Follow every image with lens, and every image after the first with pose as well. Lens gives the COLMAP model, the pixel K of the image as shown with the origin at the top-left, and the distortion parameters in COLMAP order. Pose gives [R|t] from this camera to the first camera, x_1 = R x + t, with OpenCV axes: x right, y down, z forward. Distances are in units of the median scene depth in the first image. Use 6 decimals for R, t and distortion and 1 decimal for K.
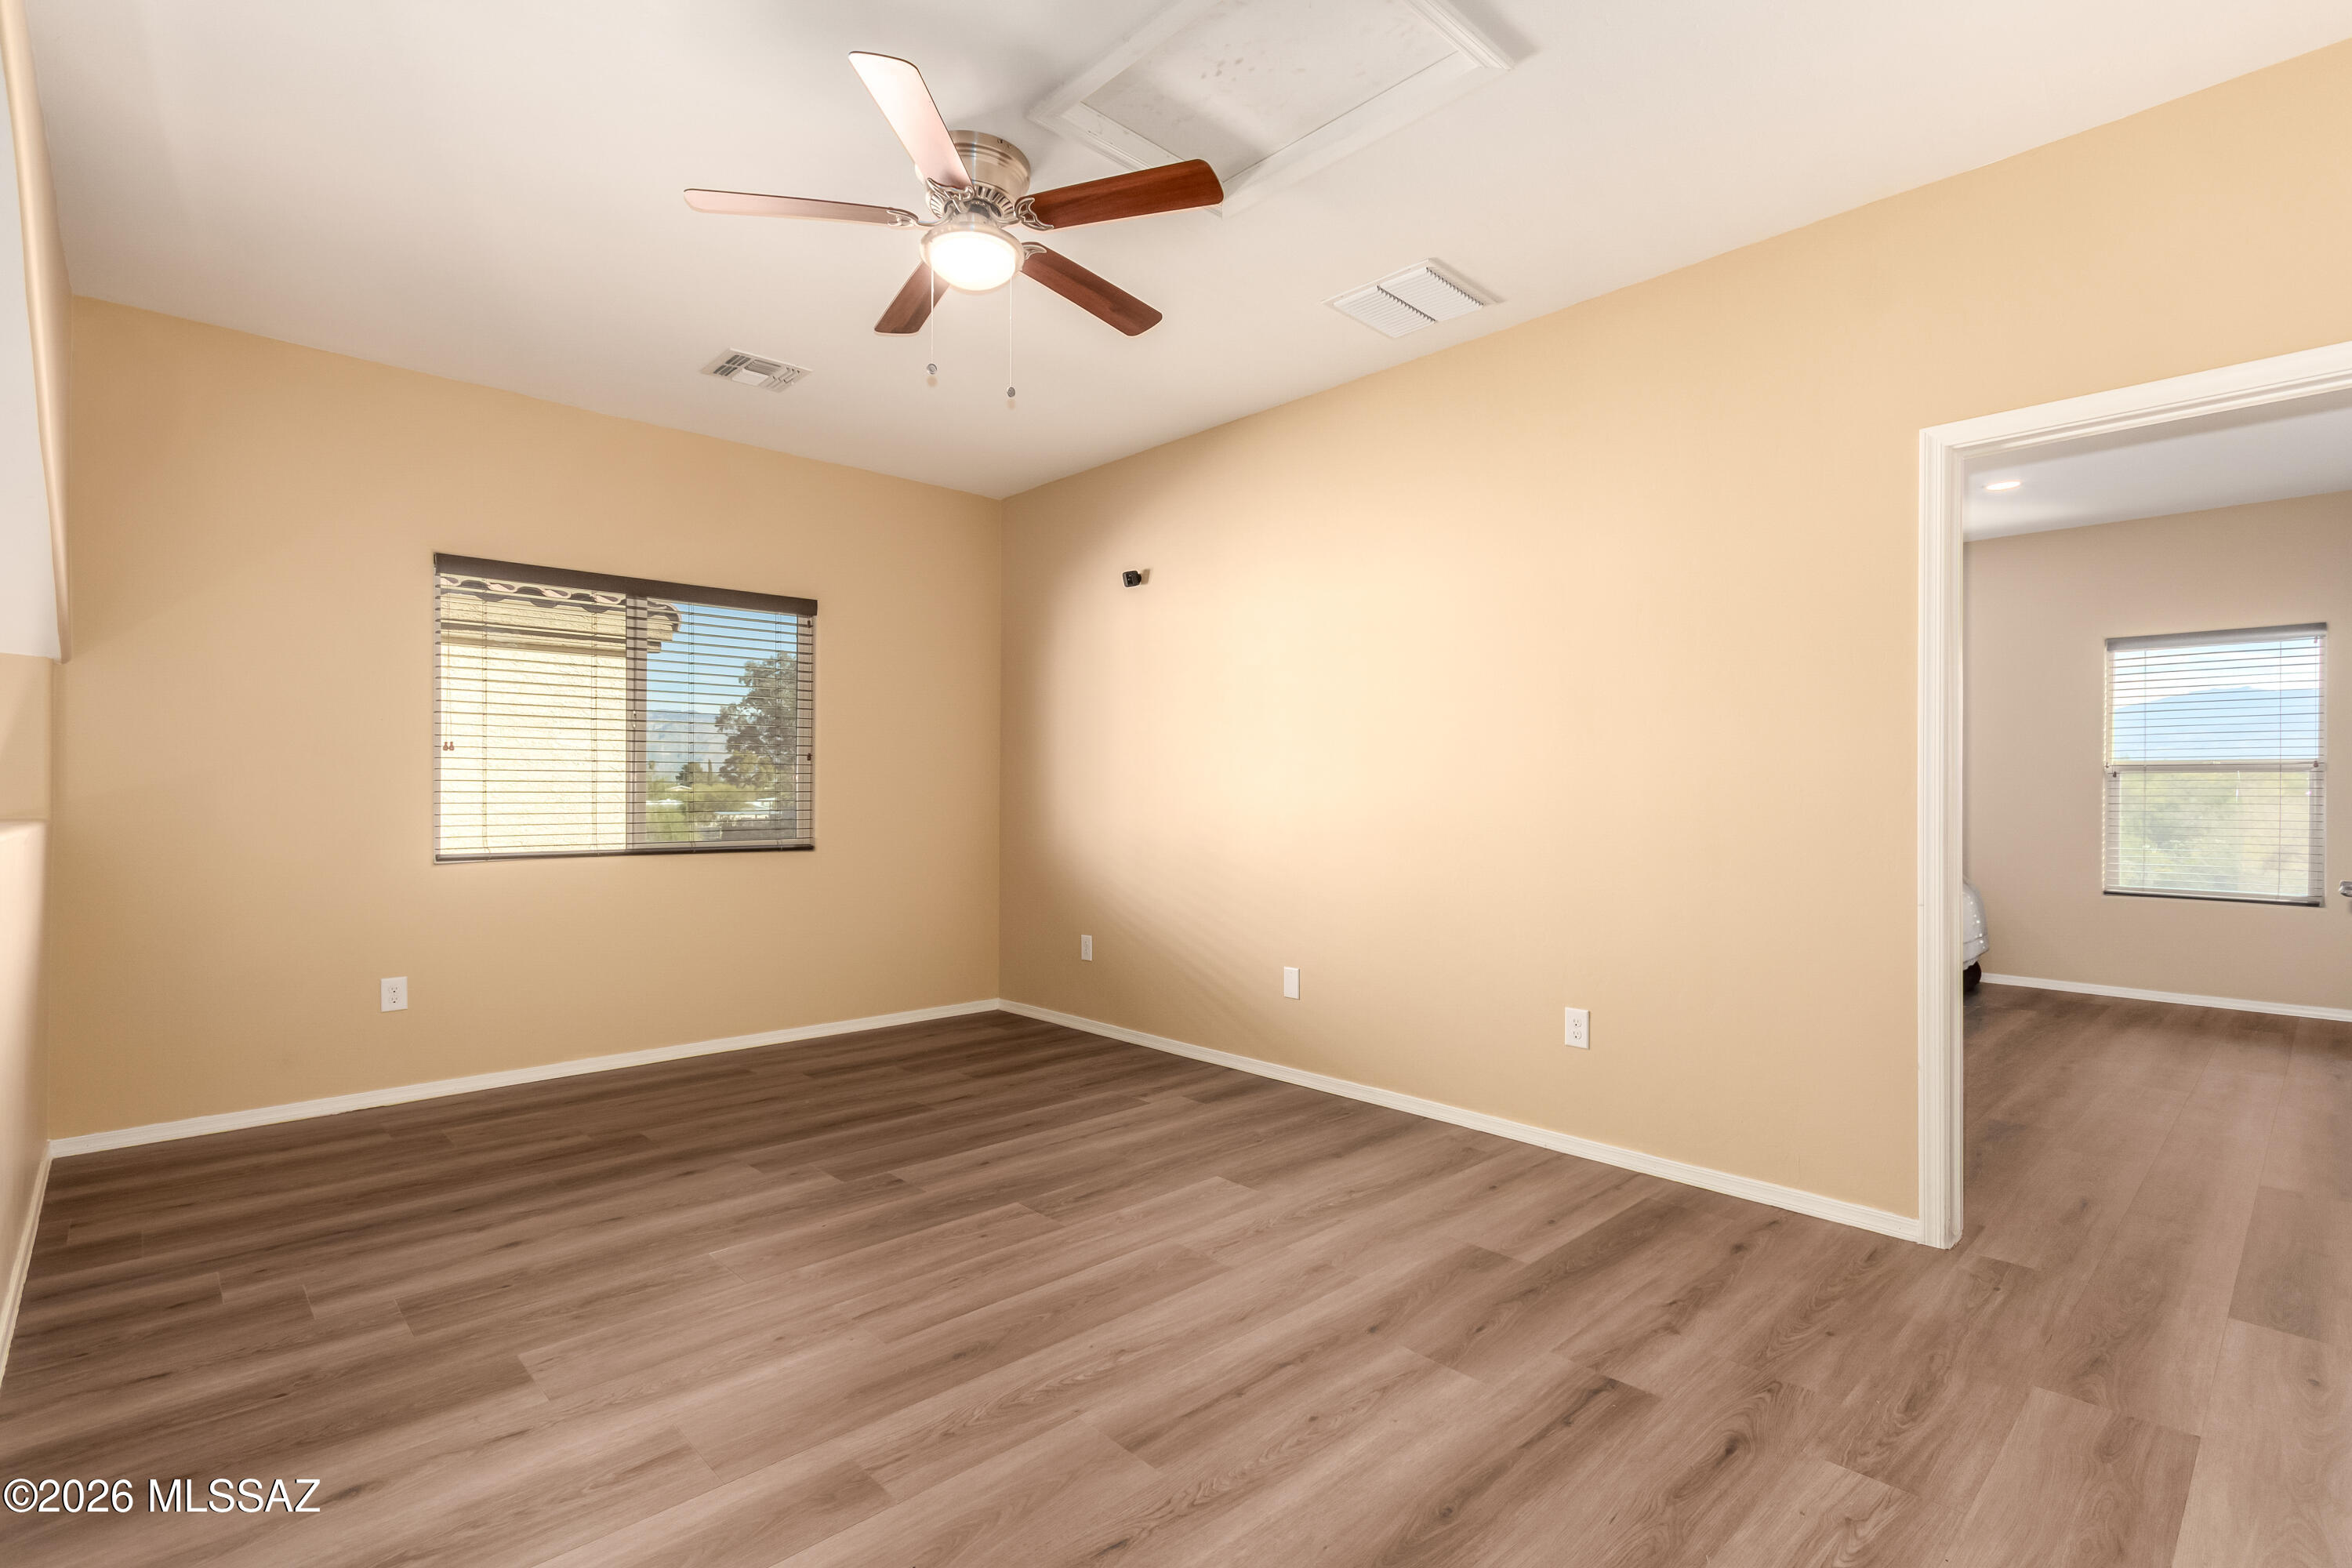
lens RADIAL K [[1086.4, 0, 1192.0], [0, 1086.4, 797.3], [0, 0, 1]] dist [0.001581, -0.000115]
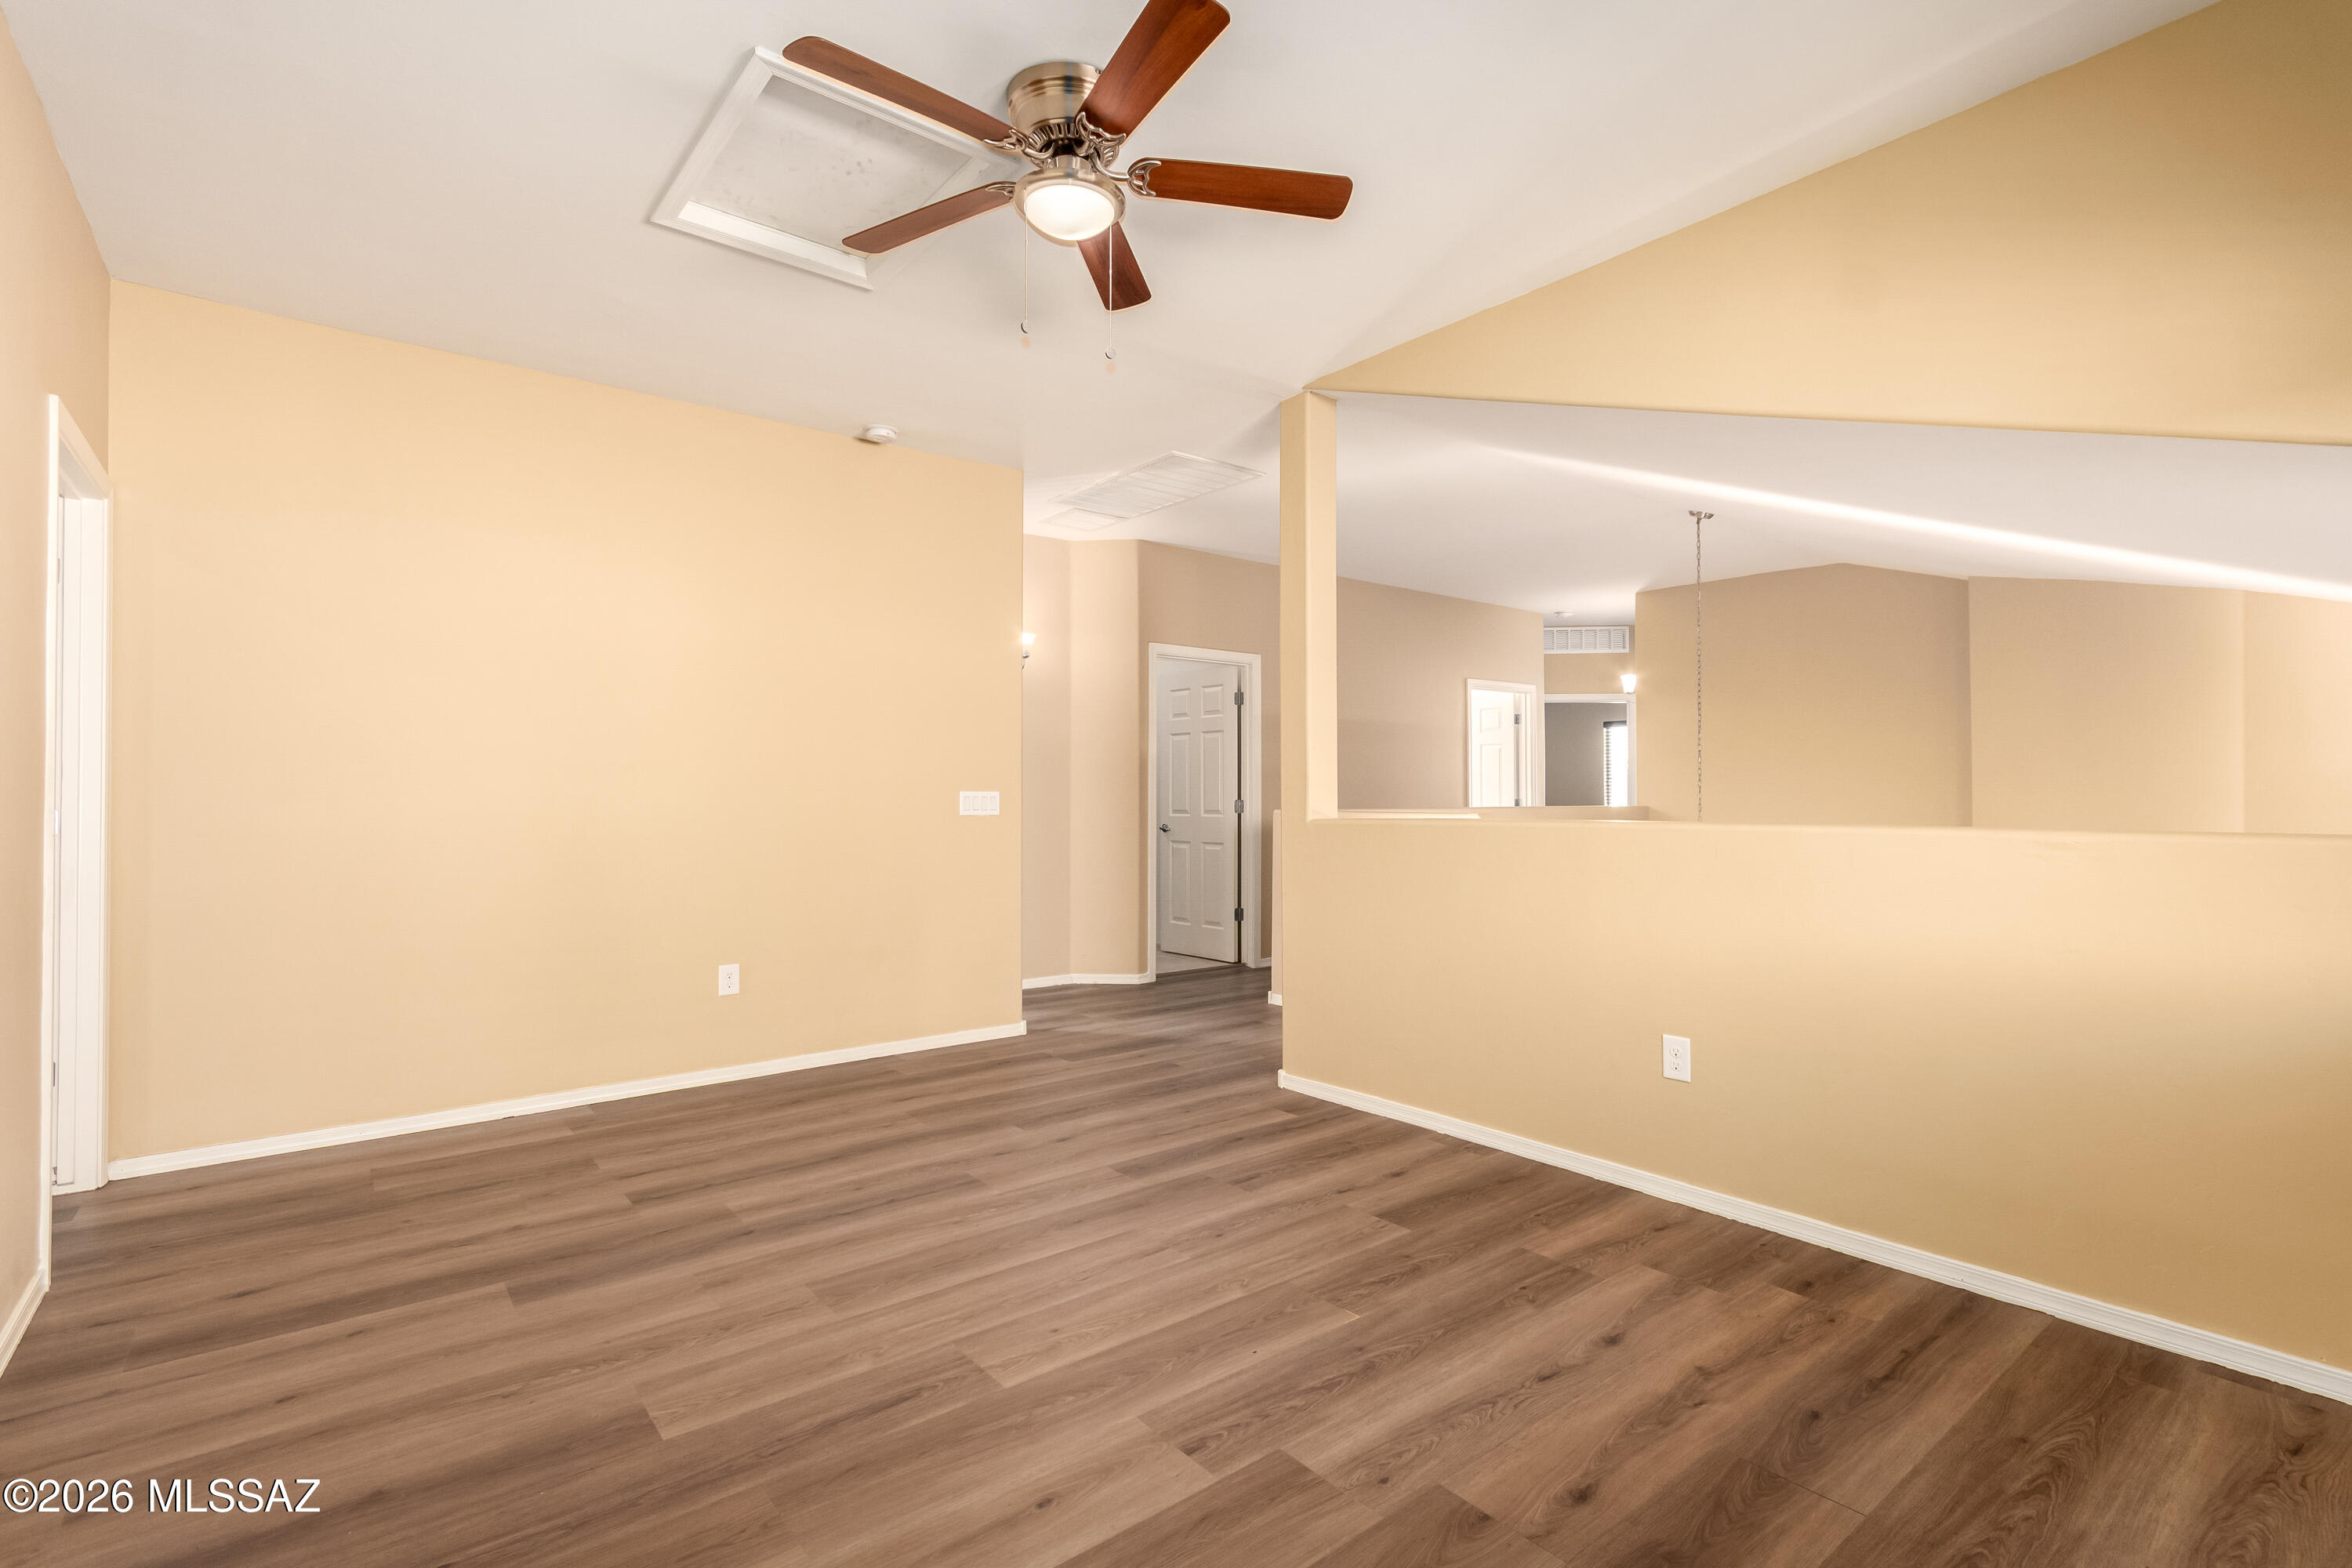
lens RADIAL K [[1086.4, 0, 1181.0], [0, 1086.4, 794.5], [0, 0, 1]] dist [0.001581, -0.000115]
pose [[-0.995552, -0.000538, 0.094211, -0.370662], [-0.000656, 0.999999, -0.001227, -0.006781], [-0.094210, -0.001283, -0.995552, 1.841636]]
